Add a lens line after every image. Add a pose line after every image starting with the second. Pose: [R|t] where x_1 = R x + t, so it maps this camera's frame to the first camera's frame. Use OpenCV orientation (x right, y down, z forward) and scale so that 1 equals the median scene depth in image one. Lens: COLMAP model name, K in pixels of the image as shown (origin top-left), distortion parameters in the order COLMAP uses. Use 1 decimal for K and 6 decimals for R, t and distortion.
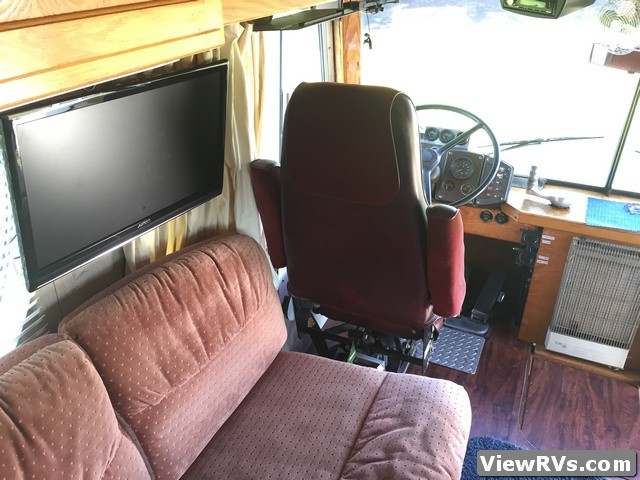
lens RADIAL K [[547.4, 0, 320.0], [0, 547.4, 240.0], [0, 0, 1]] dist [0.076712, -0.110047]
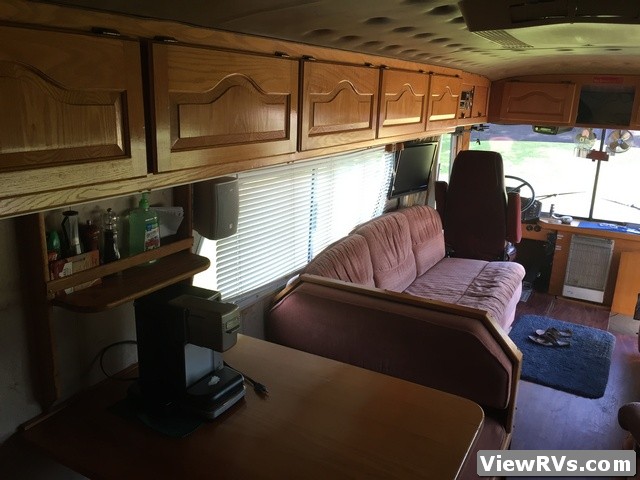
lens RADIAL K [[547.4, 0, 320.0], [0, 547.4, 240.0], [0, 0, 1]] dist [0.076712, -0.110047]
pose [[0.996382, 0.044623, -0.072334, -0.335763], [-0.060337, 0.970782, -0.232253, 0.541026], [0.059856, 0.235777, 0.969962, -1.063922]]
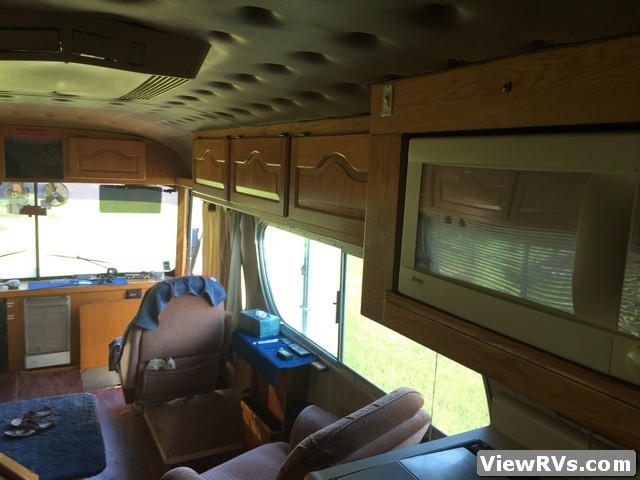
lens RADIAL K [[547.4, 0, 320.0], [0, 547.4, 240.0], [0, 0, 1]] dist [0.076712, -0.110047]
pose [[0.618172, -0.092891, 0.780535, -0.364319], [0.345144, 0.924224, -0.163357, 0.448153], [-0.706214, 0.370380, 0.603390, -0.902400]]
